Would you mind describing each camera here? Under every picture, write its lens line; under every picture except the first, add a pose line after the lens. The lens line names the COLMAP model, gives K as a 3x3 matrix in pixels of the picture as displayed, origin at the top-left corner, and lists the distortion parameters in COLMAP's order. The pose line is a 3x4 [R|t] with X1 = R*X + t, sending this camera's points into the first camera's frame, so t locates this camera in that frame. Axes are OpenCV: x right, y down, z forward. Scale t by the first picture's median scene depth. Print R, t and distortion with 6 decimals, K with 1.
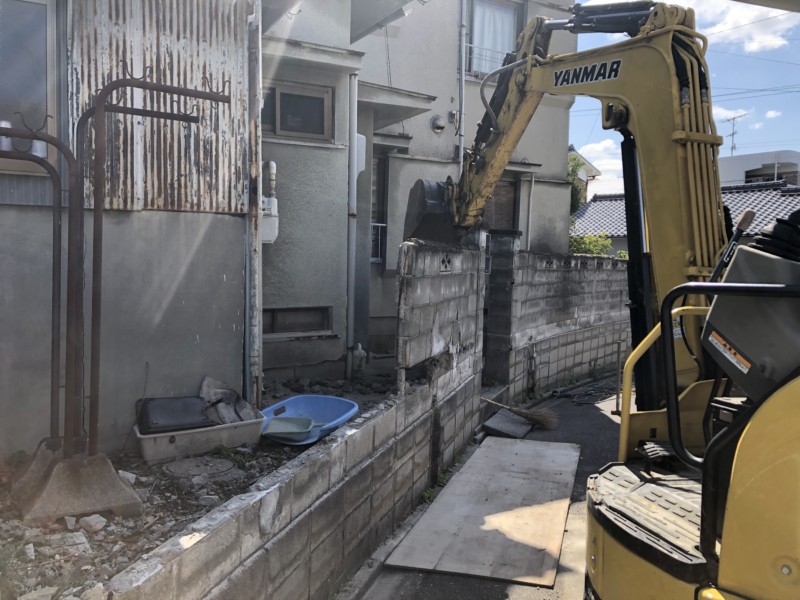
lens RADIAL K [[648.9, 0, 396.9], [0, 648.9, 291.1], [0, 0, 1]] dist [0.024481, -0.001780]
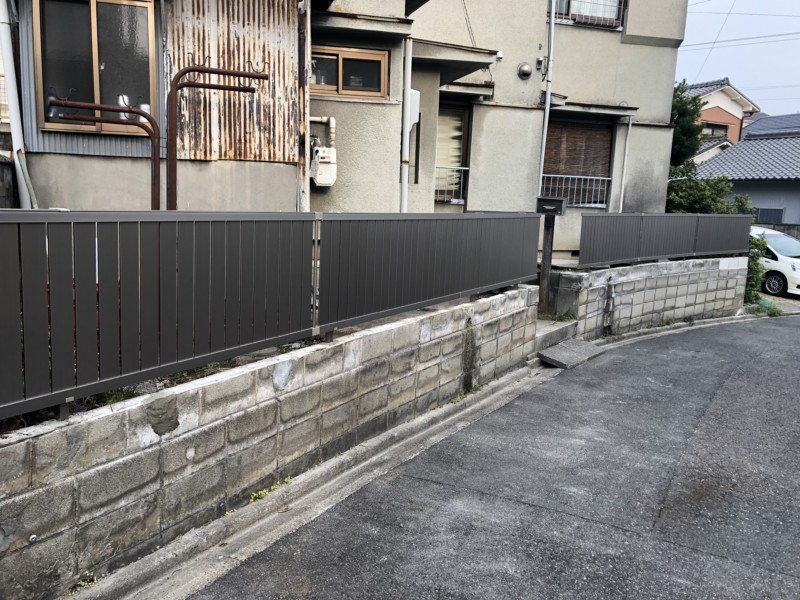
lens RADIAL K [[646.1, 0, 400.0], [0, 646.1, 300.0], [0, 0, 1]] dist [0.017930, -0.002379]
pose [[0.976253, 0.048882, -0.211045, 0.255930], [-0.026660, 0.993914, 0.106888, 0.009411], [0.214985, -0.098724, 0.971615, -0.230421]]
